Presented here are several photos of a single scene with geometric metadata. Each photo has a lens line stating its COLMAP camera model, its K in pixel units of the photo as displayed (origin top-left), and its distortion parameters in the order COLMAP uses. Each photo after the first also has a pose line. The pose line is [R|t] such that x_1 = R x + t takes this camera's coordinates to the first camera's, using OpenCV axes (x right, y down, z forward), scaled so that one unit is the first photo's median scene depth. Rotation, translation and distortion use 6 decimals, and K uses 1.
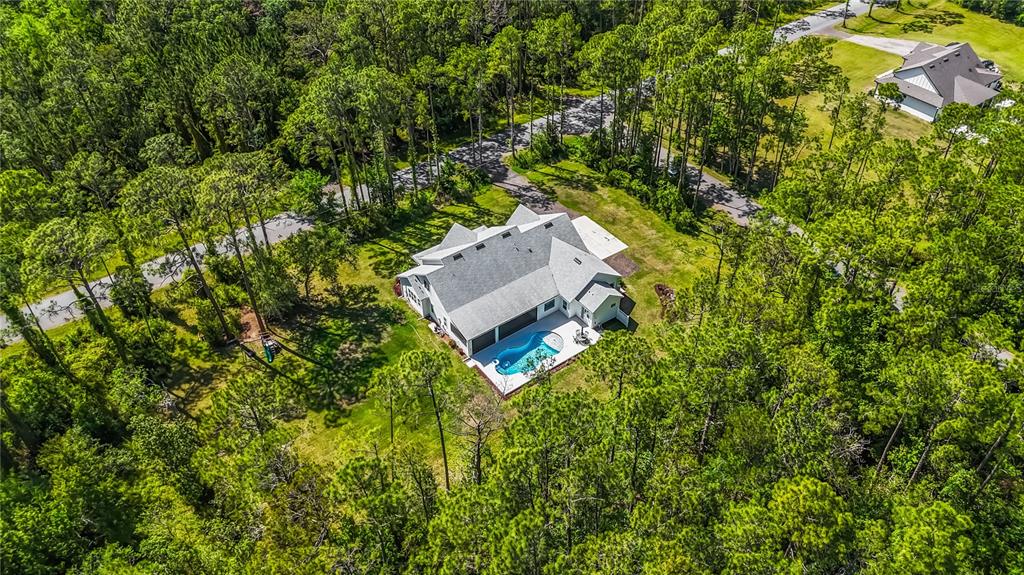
lens RADIAL K [[779.0, 0, 512.0], [0, 779.0, 287.5], [0, 0, 1]] dist [0.007899, 0.006255]
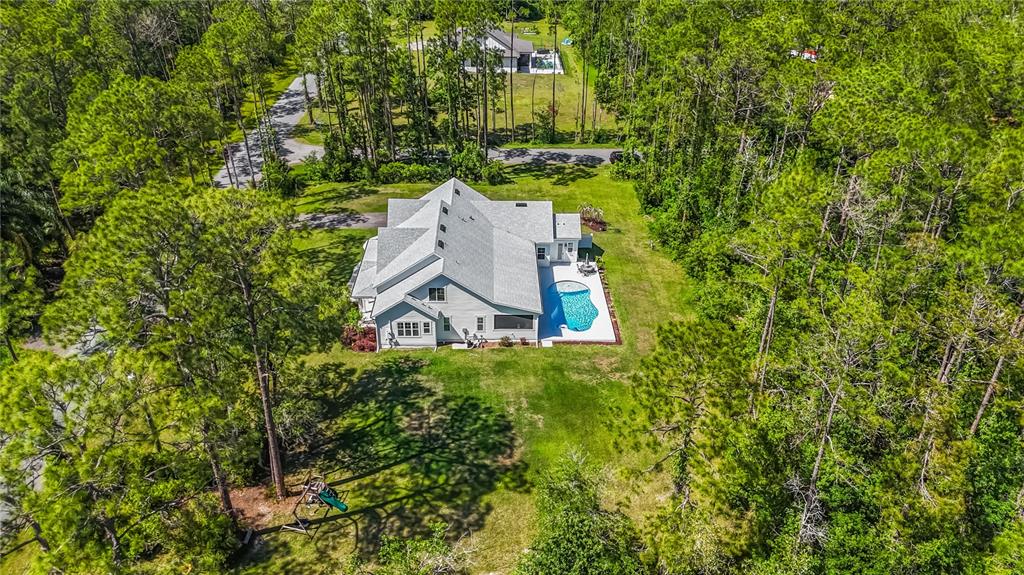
lens RADIAL K [[779.0, 0, 512.0], [0, 779.0, 287.5], [0, 0, 1]] dist [0.007899, 0.006255]
pose [[0.574694, -0.410209, 0.708135, -0.567036], [0.530619, 0.845542, 0.059178, -0.012435], [-0.623033, 0.341741, 0.703593, 0.438197]]
